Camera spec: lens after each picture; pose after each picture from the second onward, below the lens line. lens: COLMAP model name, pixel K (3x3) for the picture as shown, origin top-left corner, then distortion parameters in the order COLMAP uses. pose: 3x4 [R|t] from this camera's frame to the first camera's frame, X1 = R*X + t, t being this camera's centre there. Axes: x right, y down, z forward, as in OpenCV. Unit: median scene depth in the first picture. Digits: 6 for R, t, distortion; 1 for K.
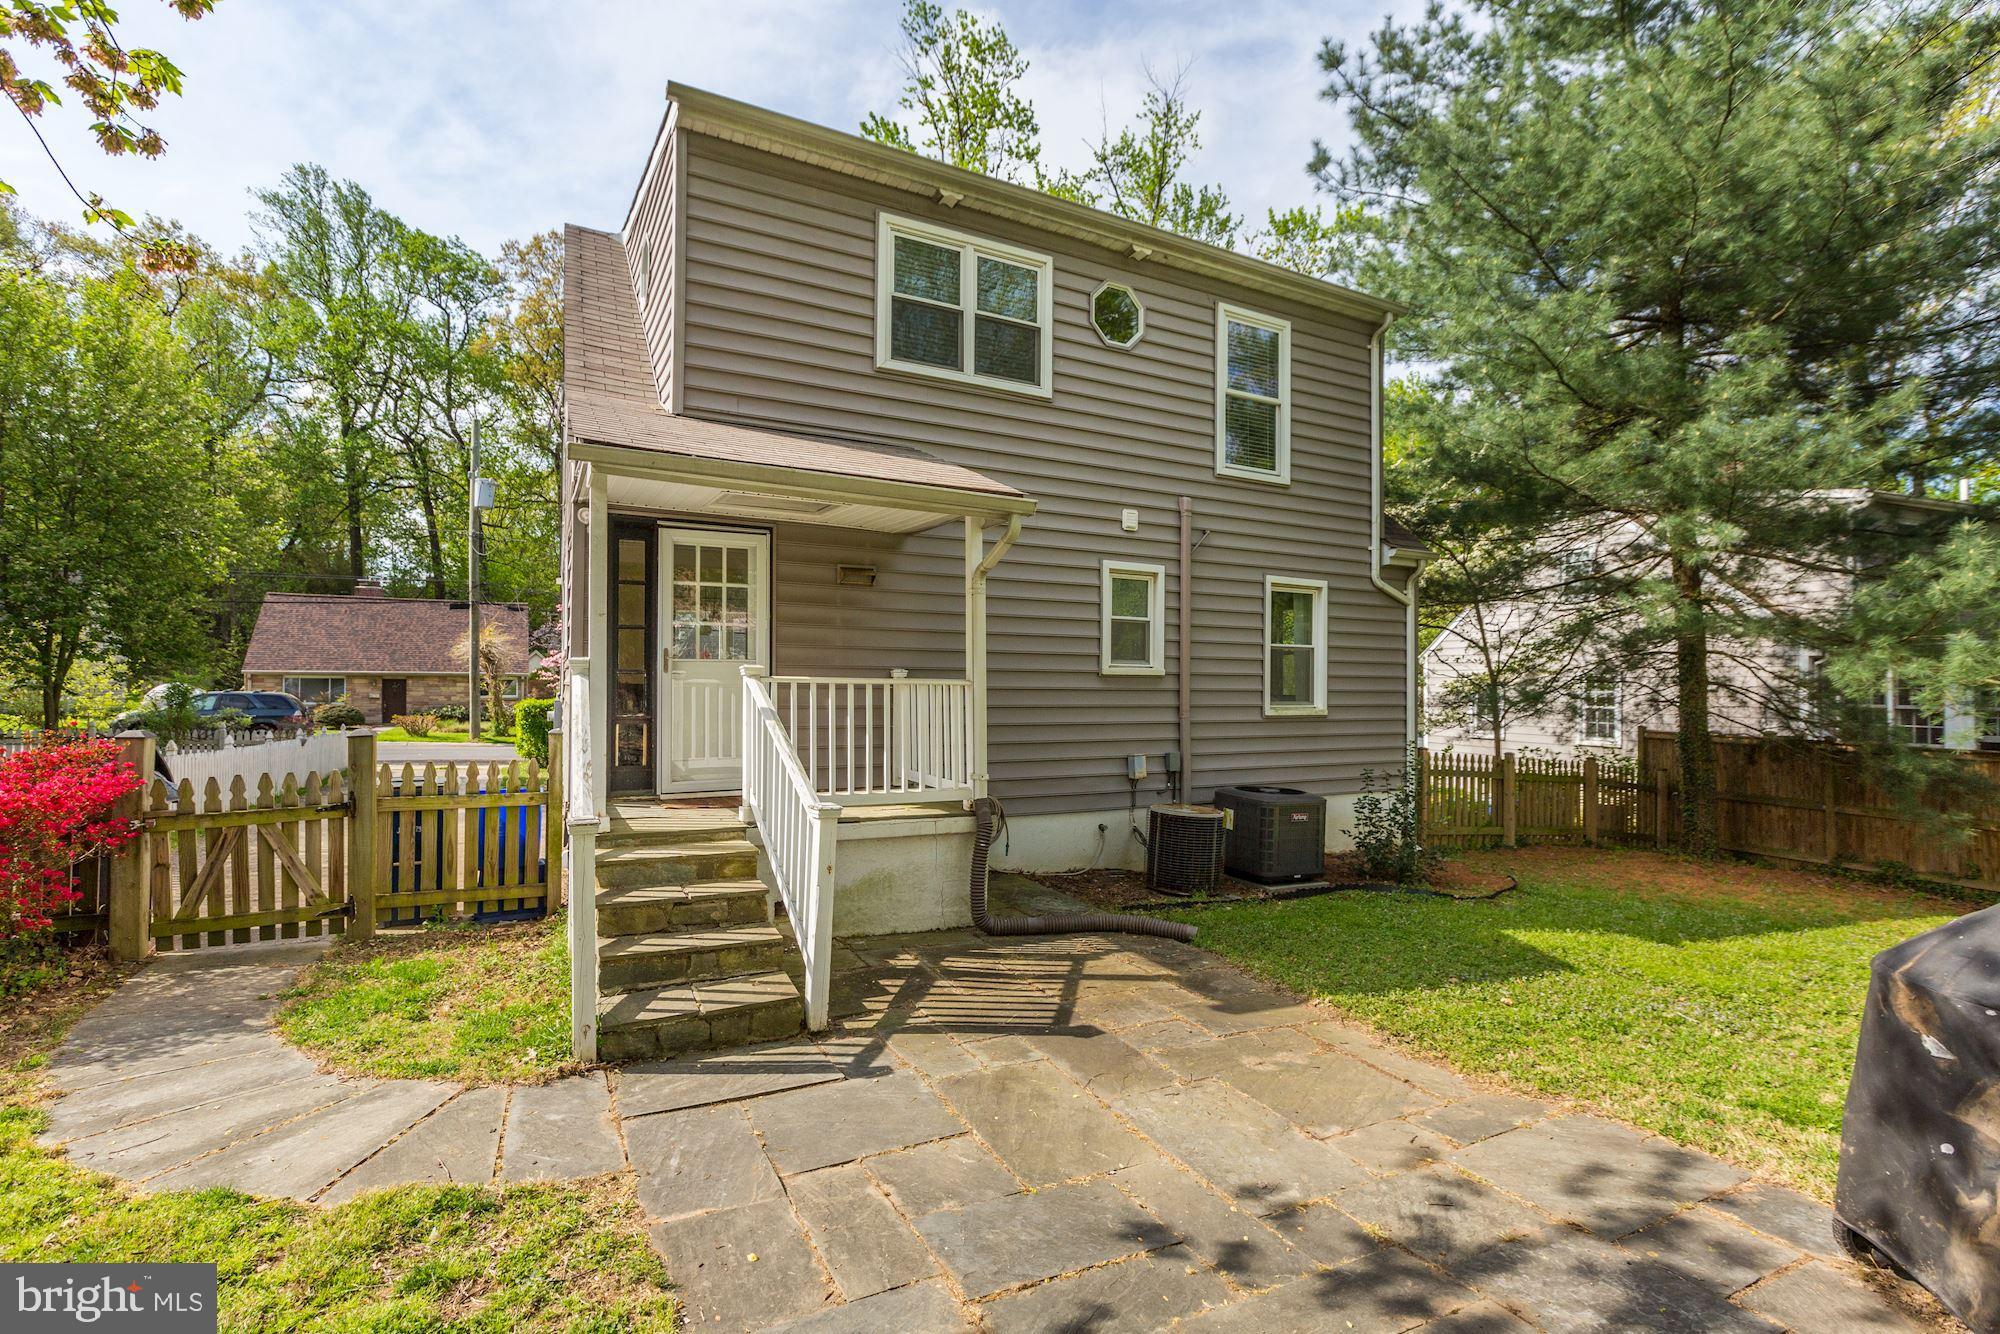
lens RADIAL K [[916.9, 0, 987.4], [0, 916.9, 671.3], [0, 0, 1]] dist [-0.035814, 0.006967]
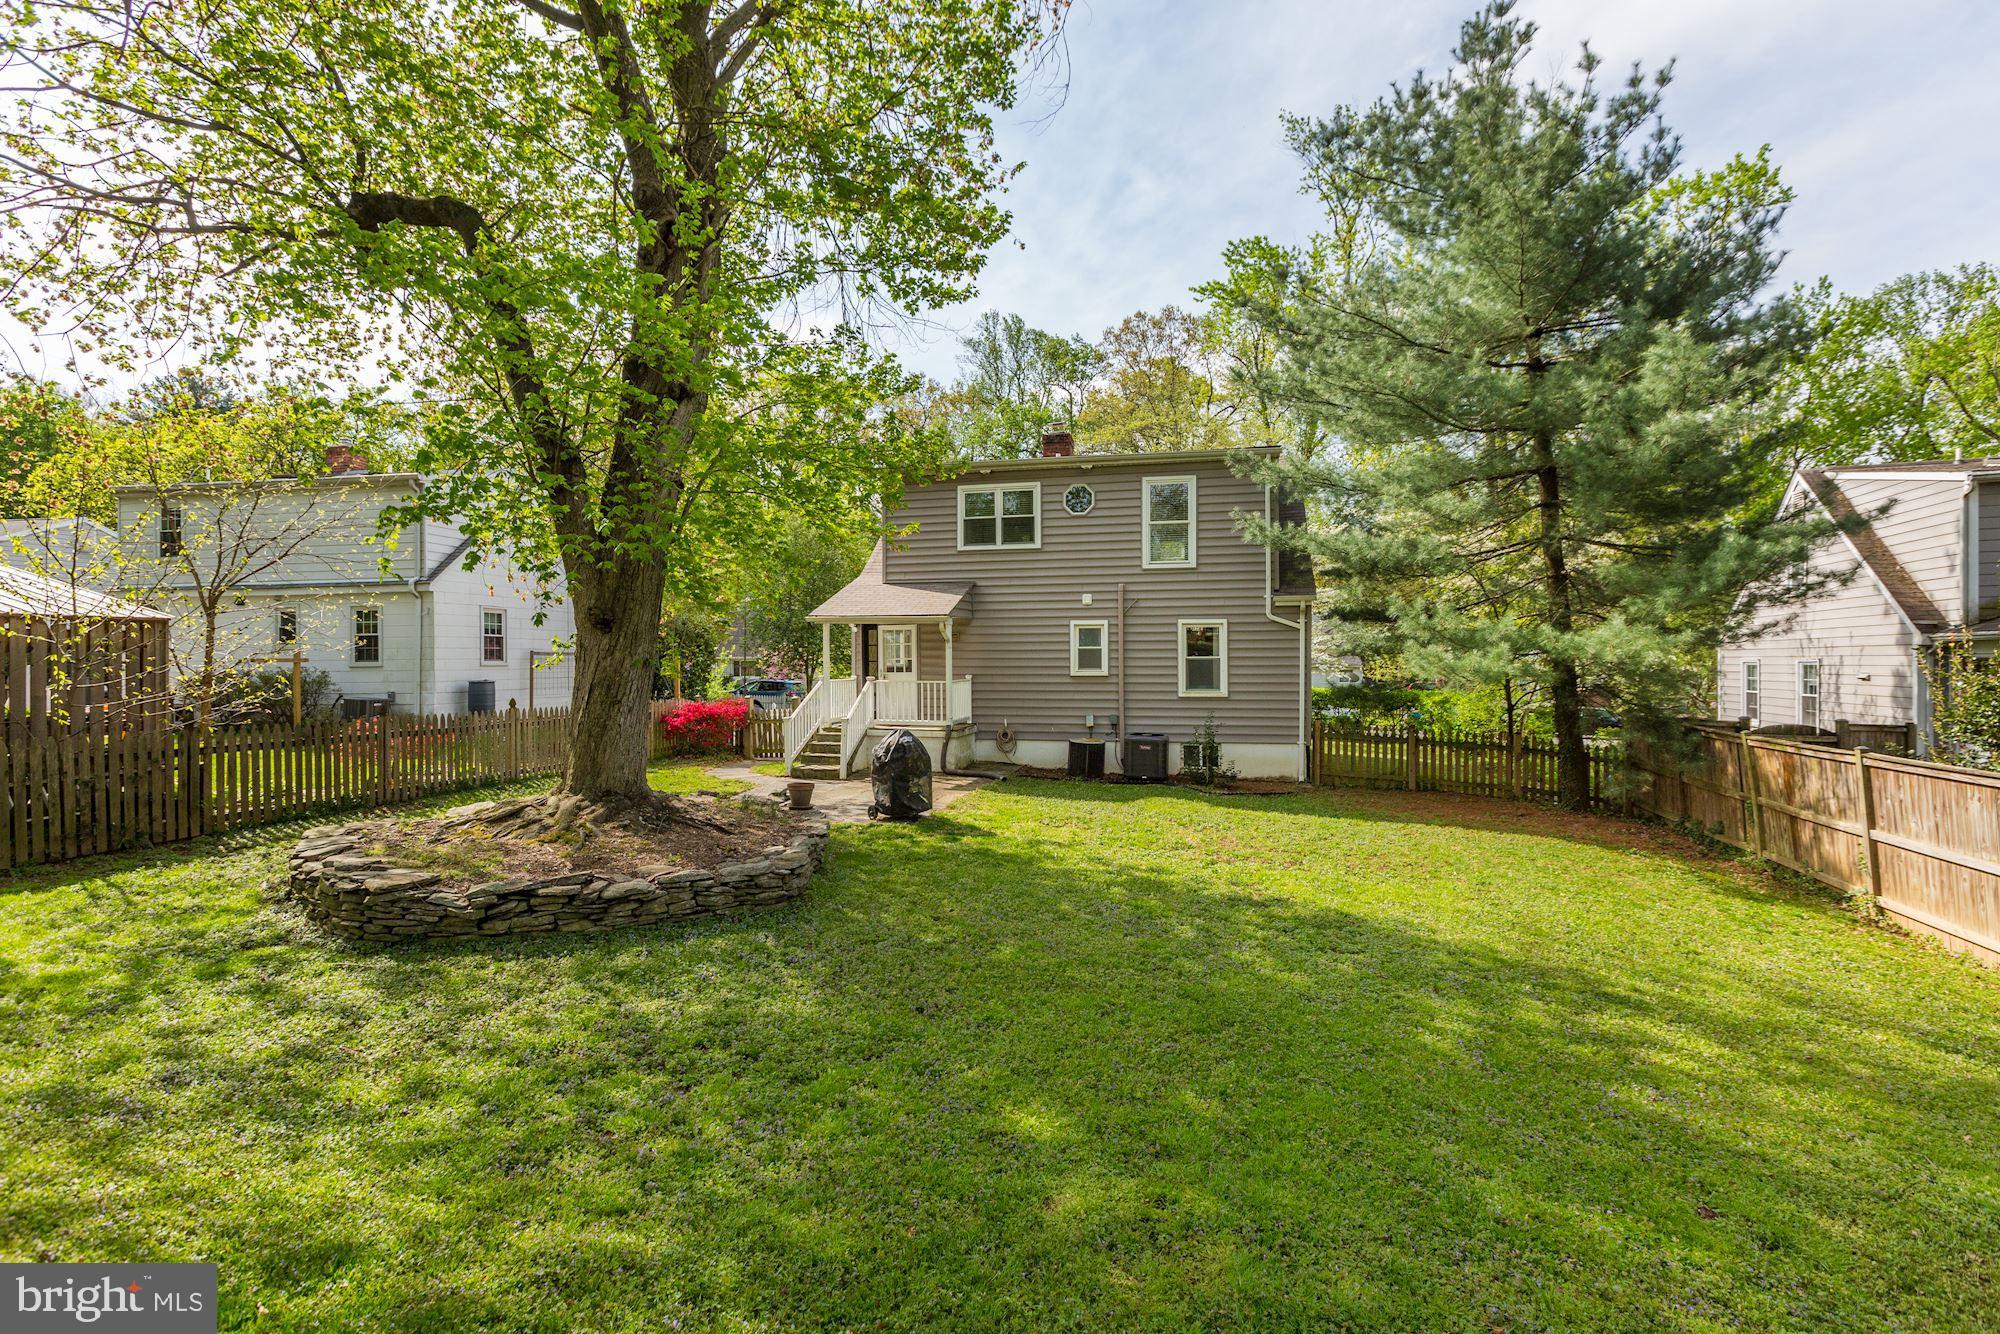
lens RADIAL K [[916.9, 0, 1016.3], [0, 916.9, 667.3], [0, 0, 1]] dist [-0.035814, 0.006967]
pose [[0.750302, -0.001958, -0.661092, 1.358358], [0.024483, 0.999392, 0.024827, -0.067920], [0.660641, -0.034813, 0.749894, -0.622095]]
